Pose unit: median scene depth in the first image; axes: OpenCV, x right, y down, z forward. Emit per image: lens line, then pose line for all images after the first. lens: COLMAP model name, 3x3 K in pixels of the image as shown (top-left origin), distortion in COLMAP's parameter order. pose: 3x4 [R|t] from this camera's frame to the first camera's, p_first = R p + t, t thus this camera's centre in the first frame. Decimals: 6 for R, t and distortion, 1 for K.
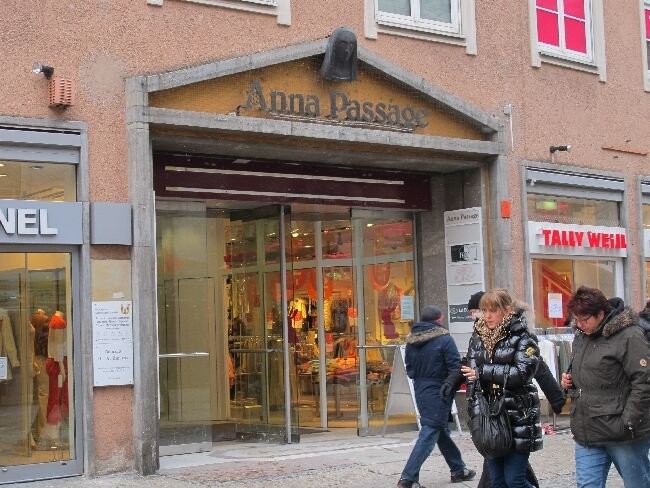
lens RADIAL K [[1203.6, 0, 325.5], [0, 1203.6, 242.4], [0, 0, 1]] dist [-0.120596, 0.000000]
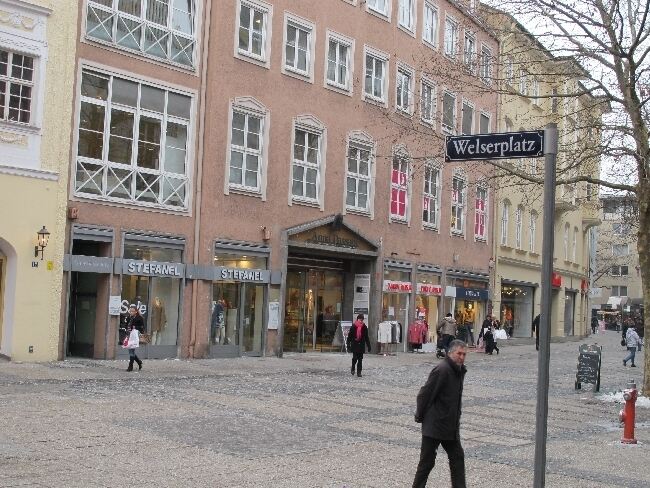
lens RADIAL K [[935.8, 0, 325.7], [0, 935.8, 247.1], [0, 0, 1]] dist [-0.102088, 0.000000]
pose [[0.962234, 0.090045, 0.256901, -0.571871], [-0.093665, 0.995602, 0.001865, -0.092400], [-0.255603, -0.025857, 0.966436, -1.158224]]
